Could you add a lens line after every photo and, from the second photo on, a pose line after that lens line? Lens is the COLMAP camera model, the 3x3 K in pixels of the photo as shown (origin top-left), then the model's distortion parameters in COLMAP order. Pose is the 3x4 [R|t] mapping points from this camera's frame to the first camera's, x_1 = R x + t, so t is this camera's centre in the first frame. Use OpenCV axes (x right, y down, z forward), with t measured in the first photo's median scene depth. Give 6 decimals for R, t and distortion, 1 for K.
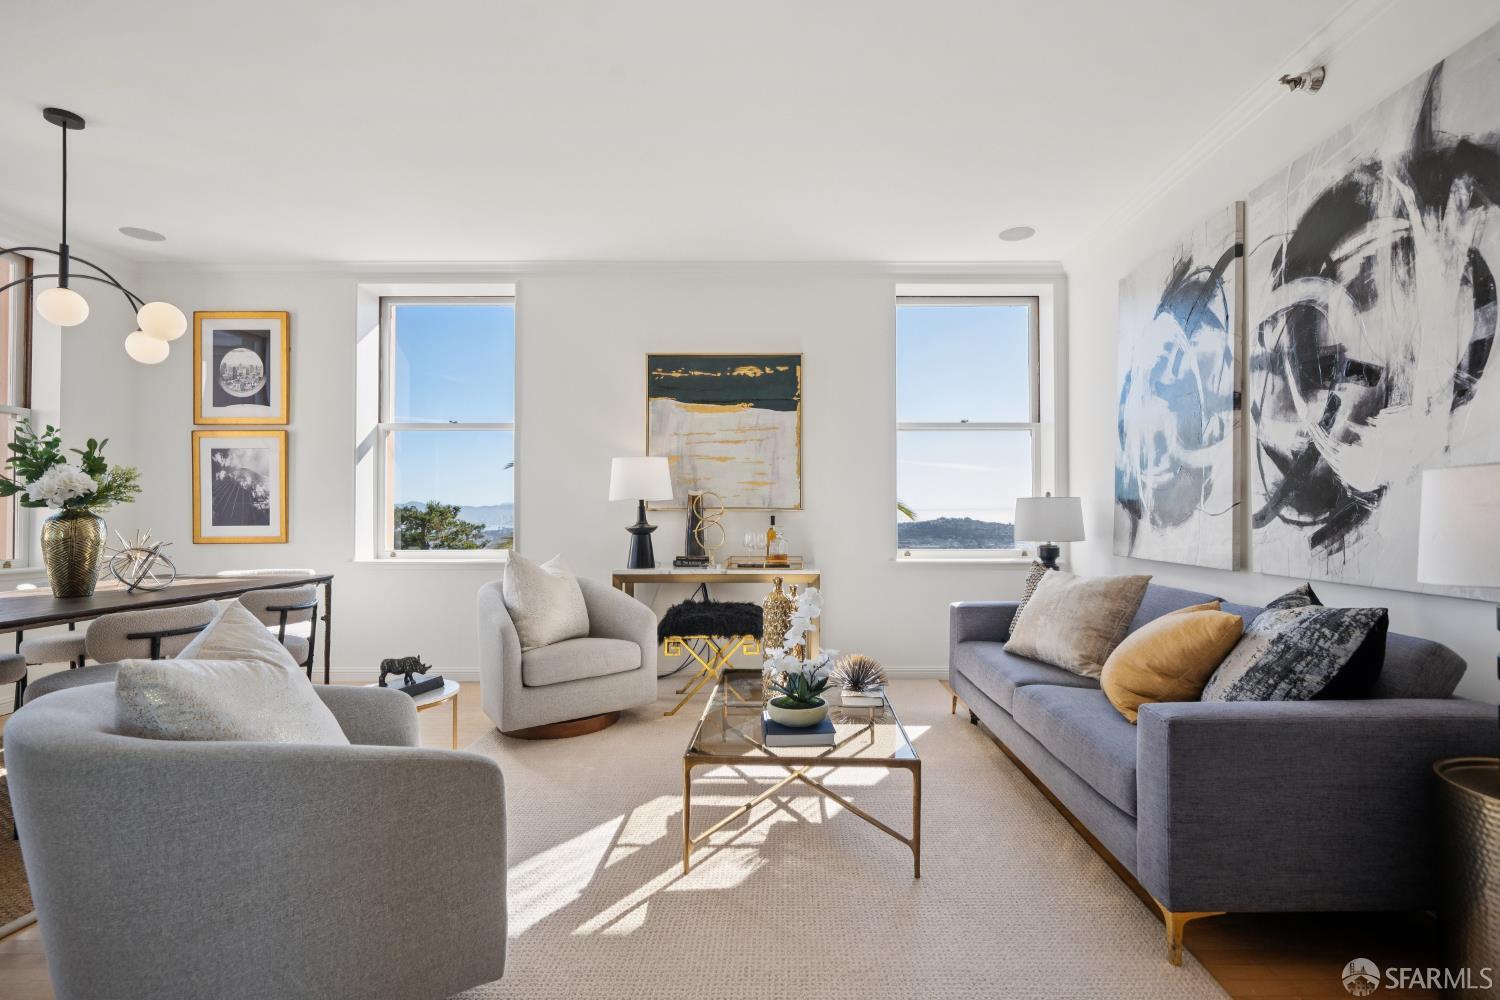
lens RADIAL K [[712.9, 0, 788.4], [0, 712.9, 502.0], [0, 0, 1]] dist [0.001465, -0.000637]
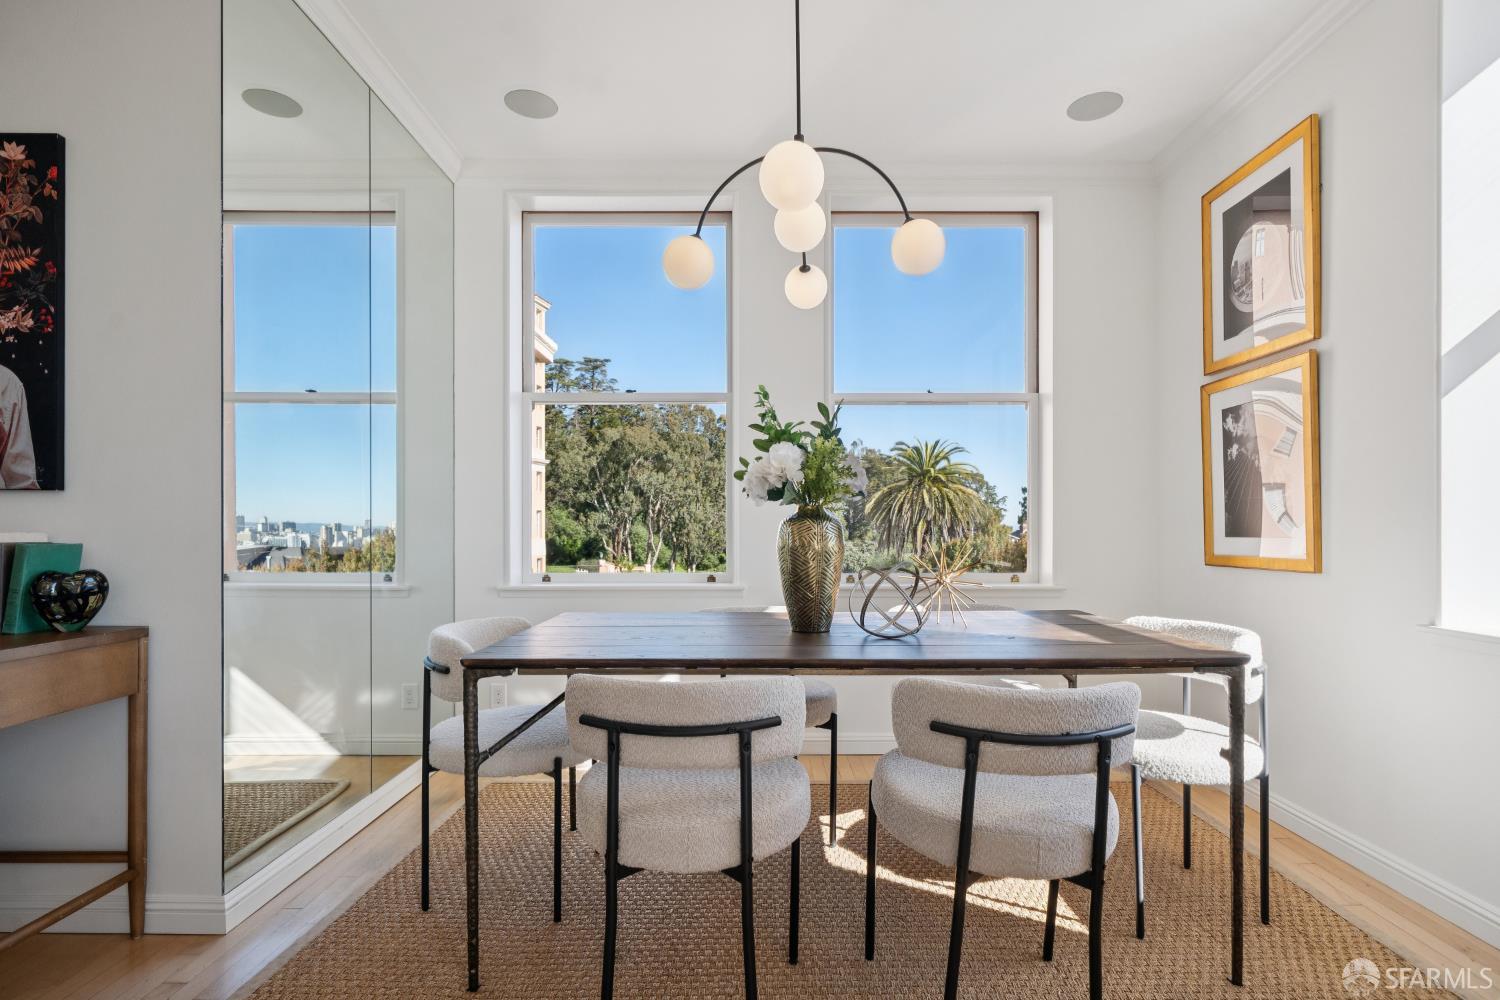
lens RADIAL K [[737.9, 0, 754.5], [0, 737.9, 533.2], [0, 0, 1]] dist [0.005780, -0.004118]
pose [[-0.012725, 0.007567, -0.999890, -0.224915], [0.017247, 0.999824, 0.007347, 0.024128], [0.999770, -0.017151, -0.012853, 0.786571]]
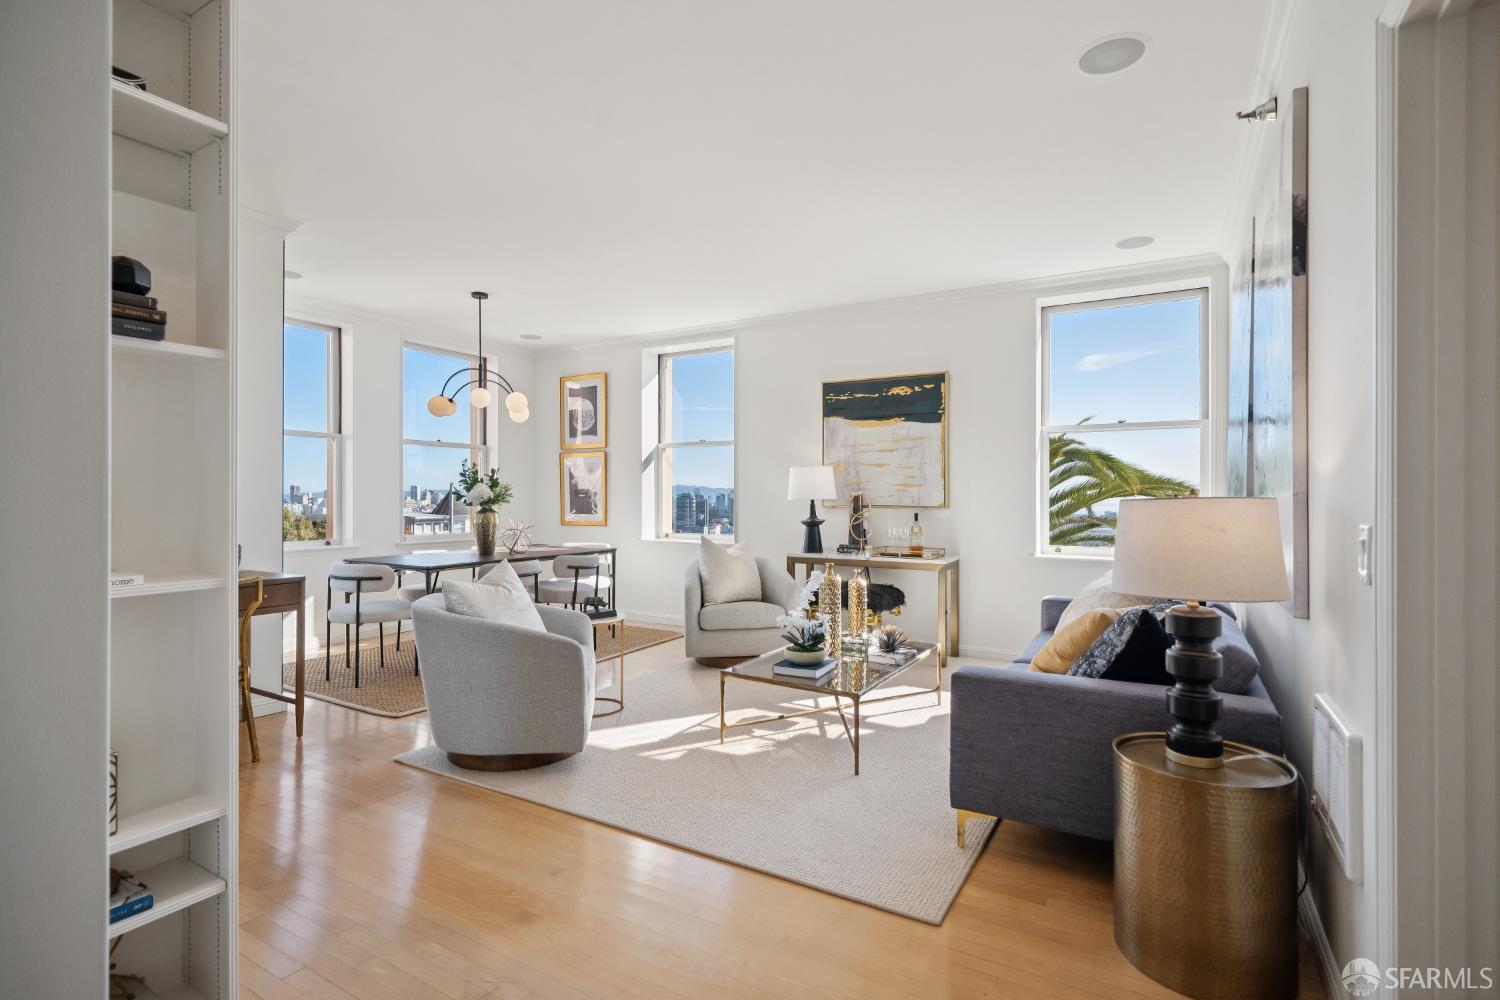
lens RADIAL K [[737.9, 0, 748.8], [0, 737.9, 492.4], [0, 0, 1]] dist [0.005780, -0.004118]
pose [[0.856110, 0.001074, -0.516792, 0.467827], [0.004738, 0.999940, 0.009926, -0.036083], [0.516771, -0.010946, 0.856054, -0.232382]]
